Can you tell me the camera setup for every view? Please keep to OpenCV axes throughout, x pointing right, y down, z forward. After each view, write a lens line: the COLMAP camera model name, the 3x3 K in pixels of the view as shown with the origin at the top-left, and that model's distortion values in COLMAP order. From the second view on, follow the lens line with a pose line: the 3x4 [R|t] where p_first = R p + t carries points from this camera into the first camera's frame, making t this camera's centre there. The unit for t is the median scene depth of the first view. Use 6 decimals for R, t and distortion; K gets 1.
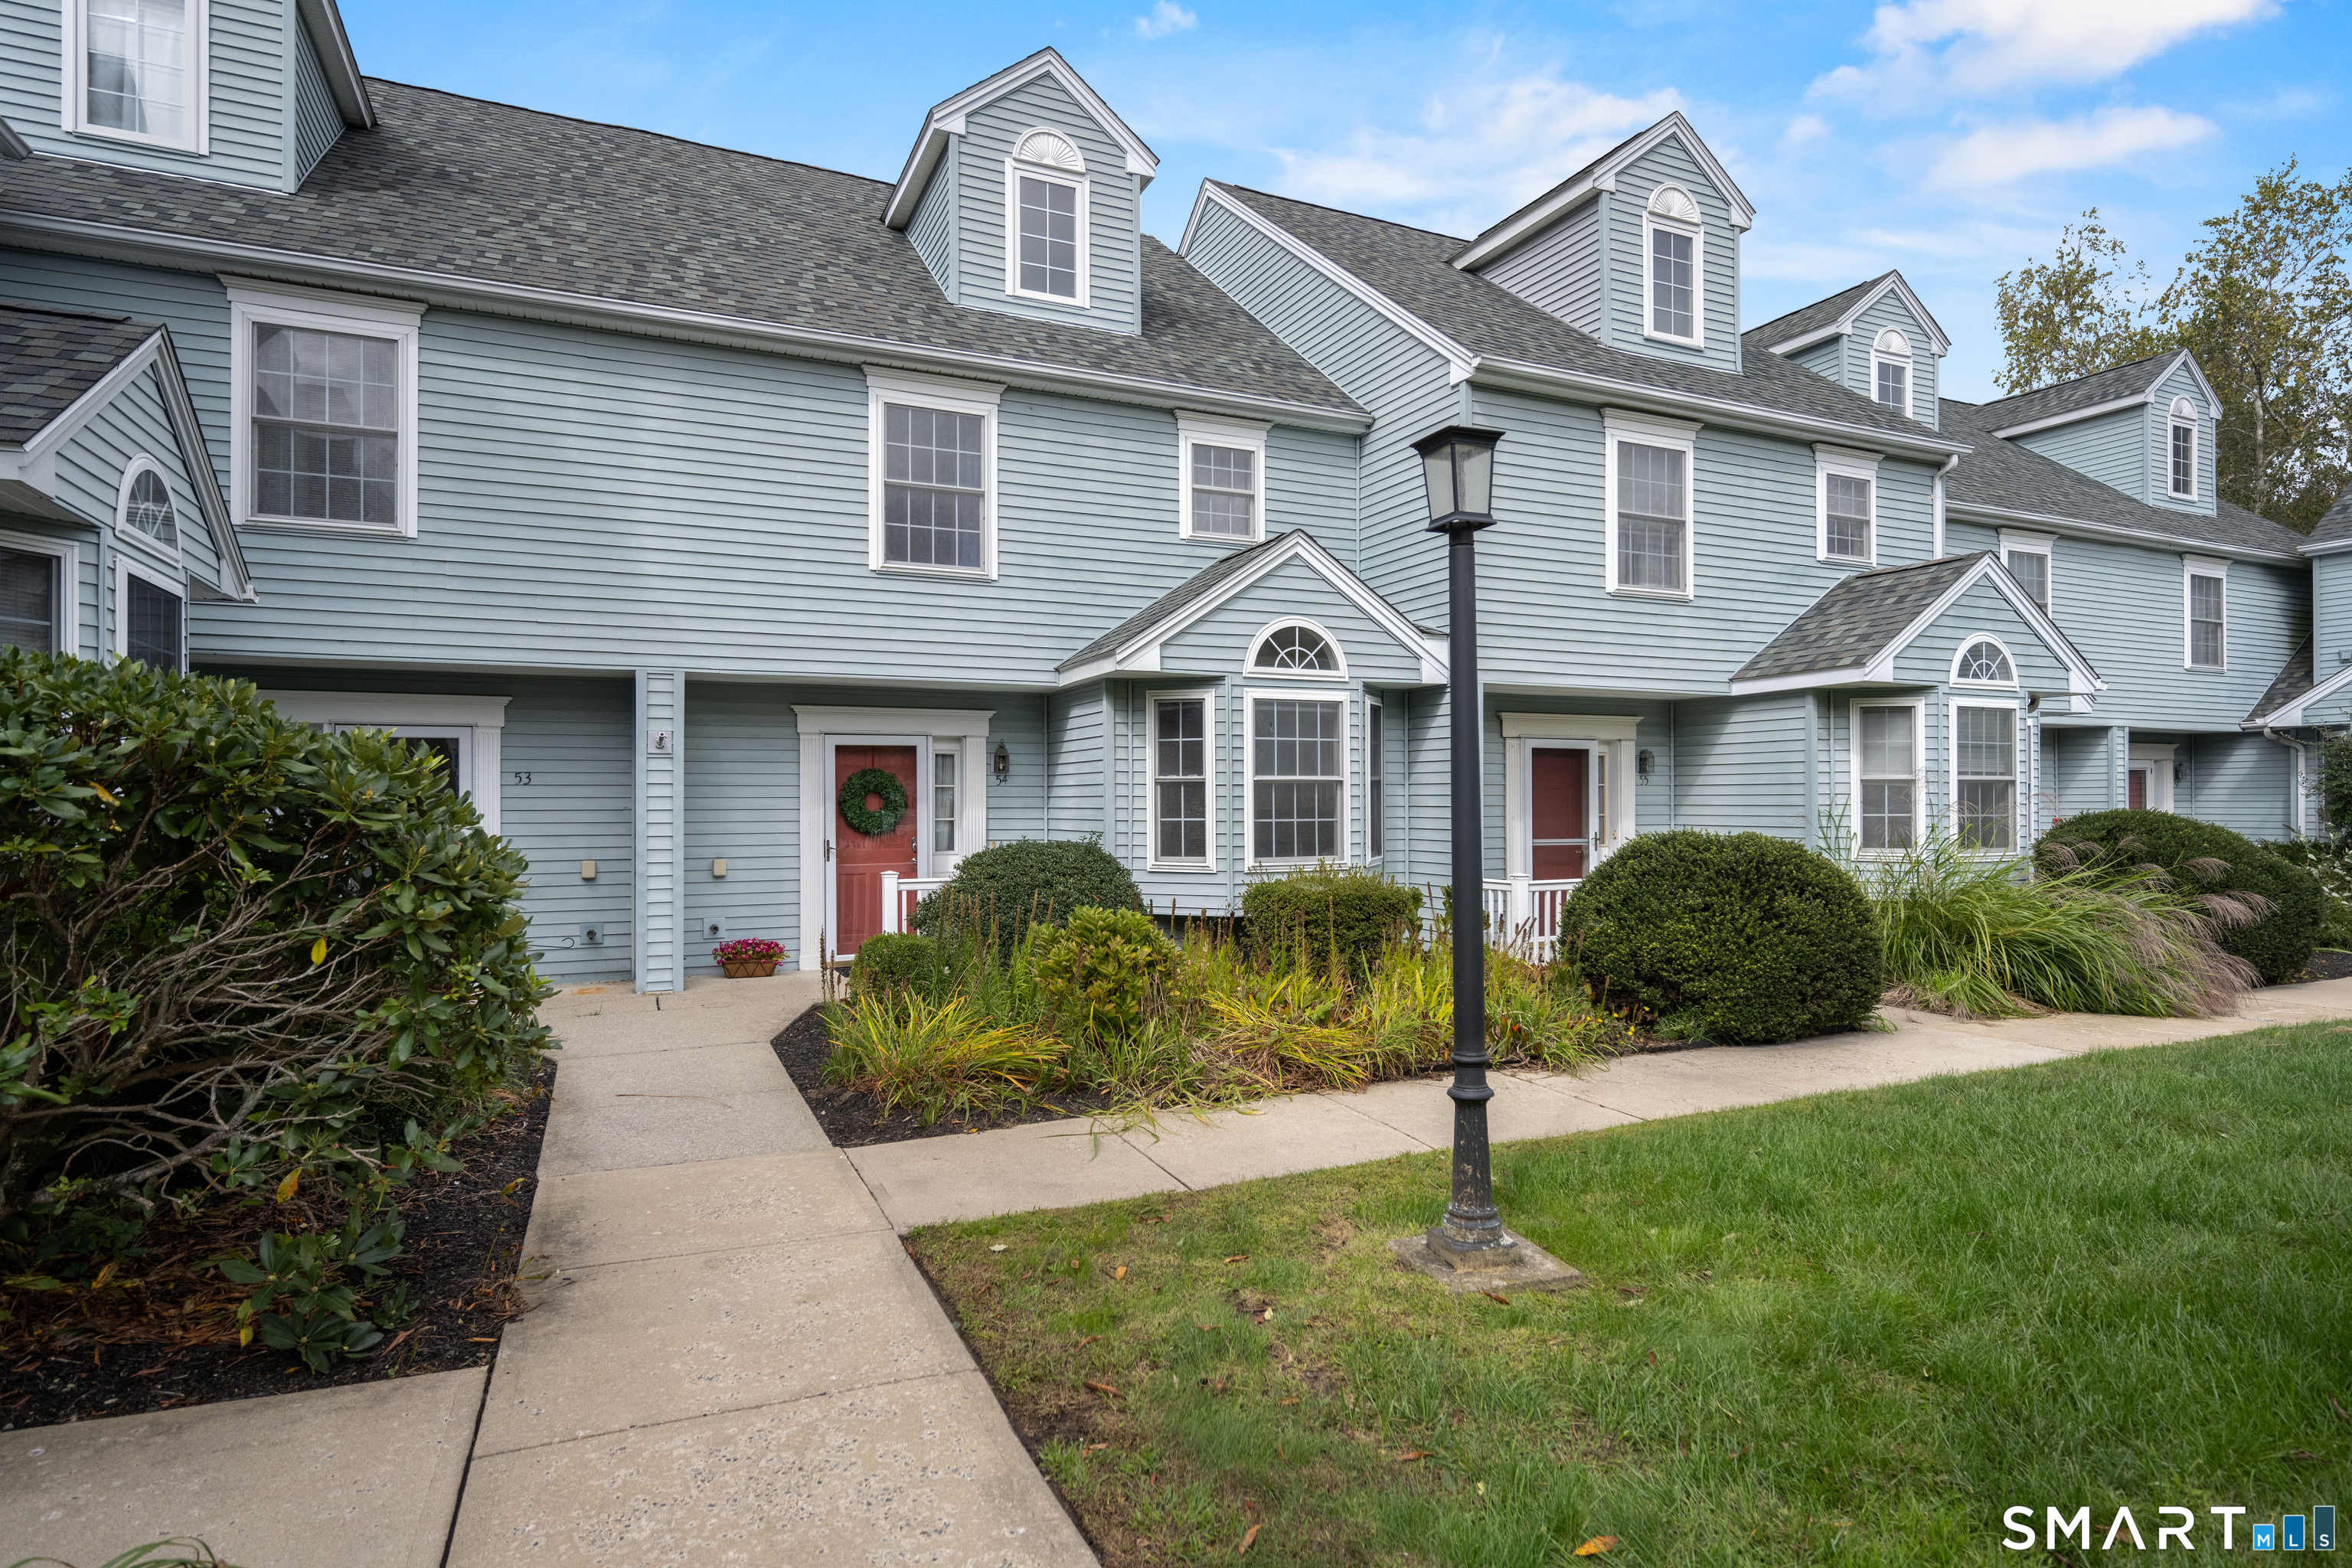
lens RADIAL K [[1260.8, 0, 1177.5], [0, 1260.8, 789.1], [0, 0, 1]] dist [0.001958, 0.000708]
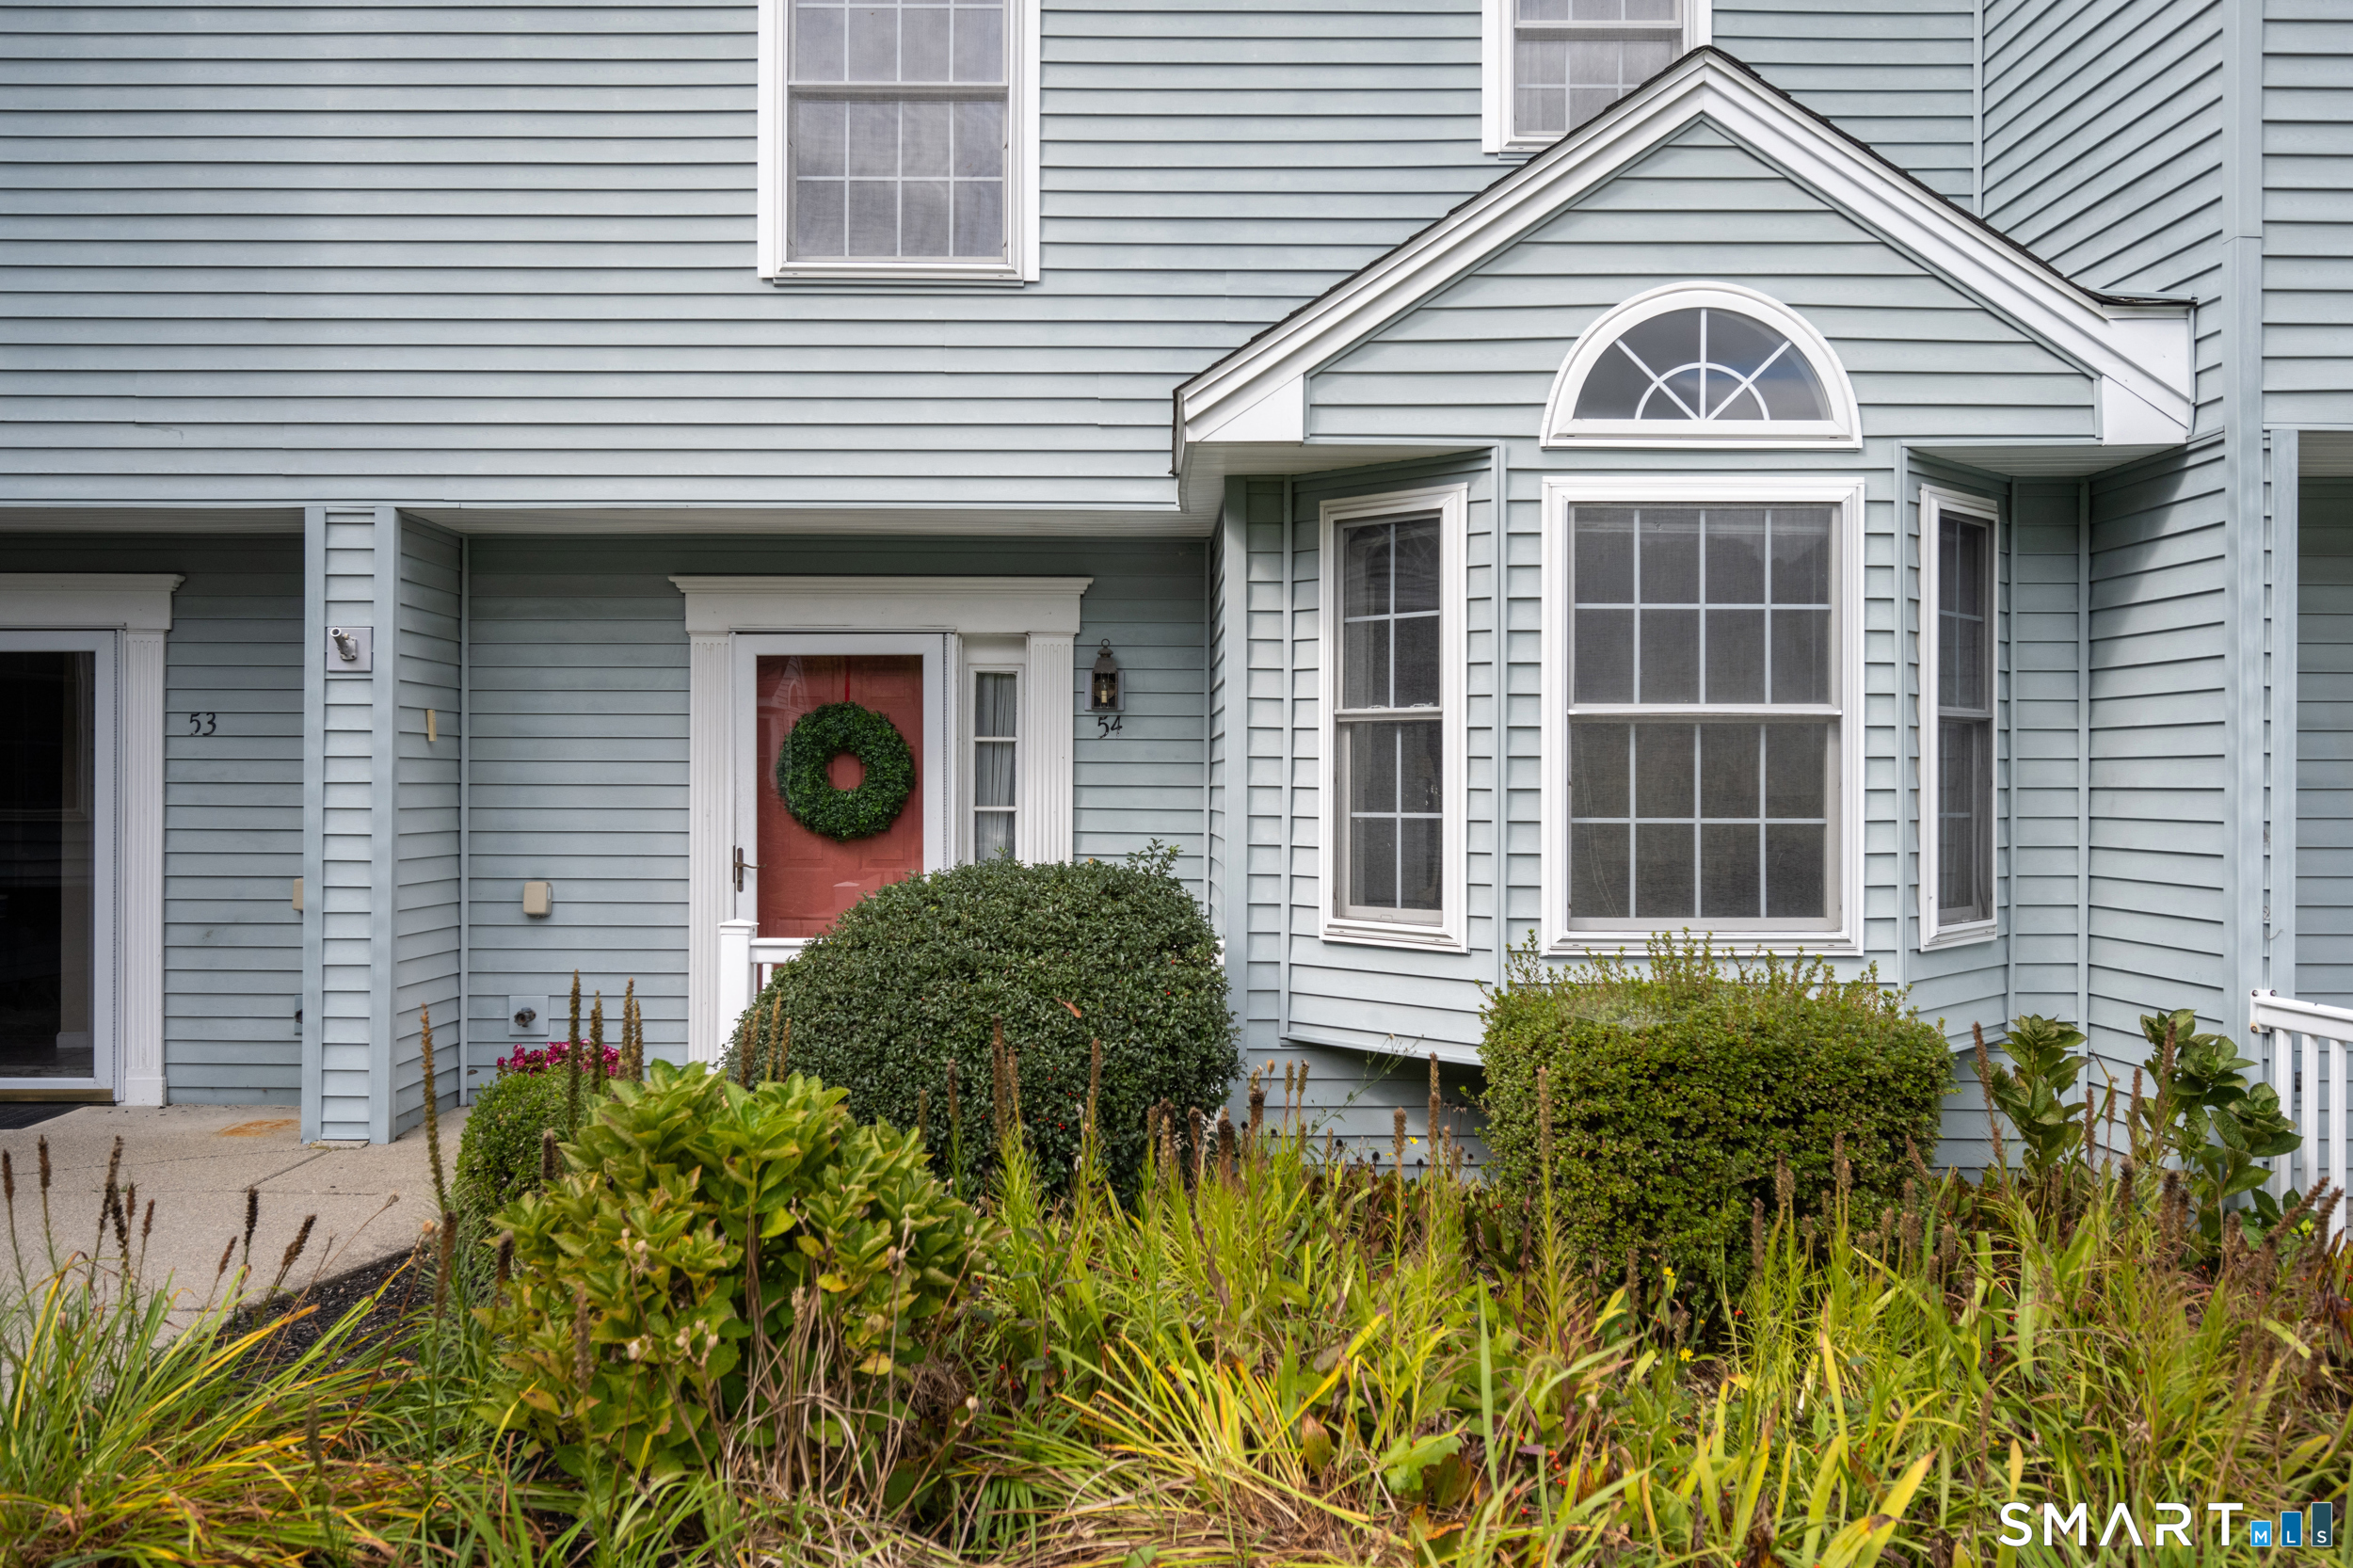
lens RADIAL K [[1819.6, 0, 1168.3], [0, 1819.6, 779.9], [0, 0, 1]] dist [0.001873, -0.002319]
pose [[0.907774, 0.004483, -0.419436, 0.178880], [-0.002358, 0.999982, 0.005584, 0.009657], [0.419453, -0.004080, 0.907768, 0.438328]]
